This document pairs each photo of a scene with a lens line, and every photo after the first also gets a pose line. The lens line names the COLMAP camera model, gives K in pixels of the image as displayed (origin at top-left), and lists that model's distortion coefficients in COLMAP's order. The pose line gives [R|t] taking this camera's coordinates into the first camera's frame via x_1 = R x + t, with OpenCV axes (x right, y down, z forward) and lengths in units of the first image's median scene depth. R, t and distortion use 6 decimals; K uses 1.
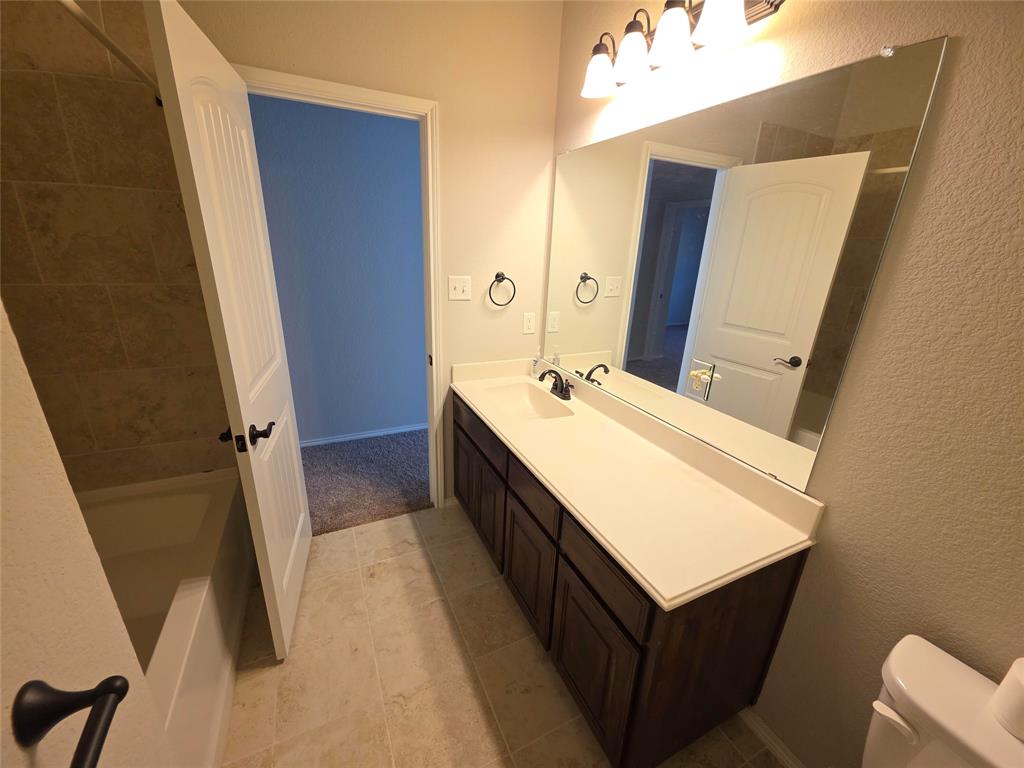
lens RADIAL K [[411.4, 0, 509.9], [0, 411.4, 383.6], [0, 0, 1]] dist [0.001130, -0.000528]
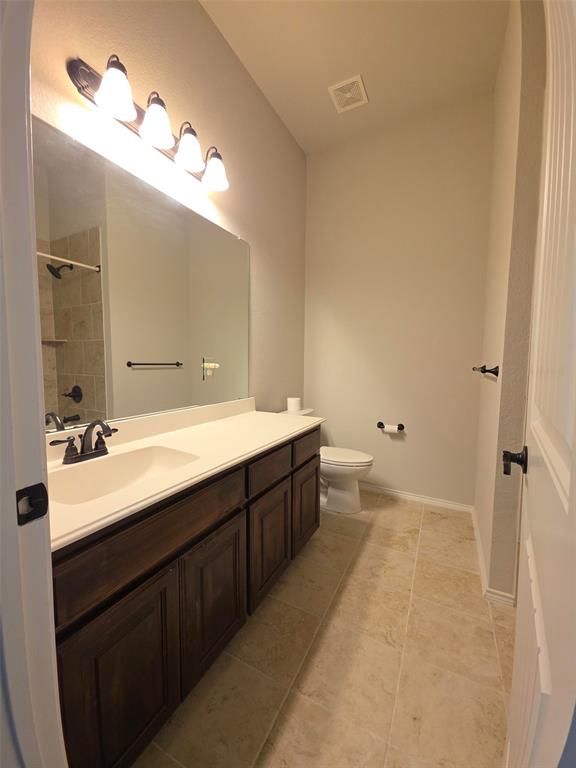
lens RADIAL K [[308.6, 0, 285.5], [0, 308.6, 382.3], [0, 0, 1]] dist [0.001130, -0.000528]
pose [[-0.602744, -0.092526, 0.792552, -0.632608], [0.239058, 0.926691, 0.289992, -0.218977], [-0.761282, 0.364257, -0.536438, 1.256427]]
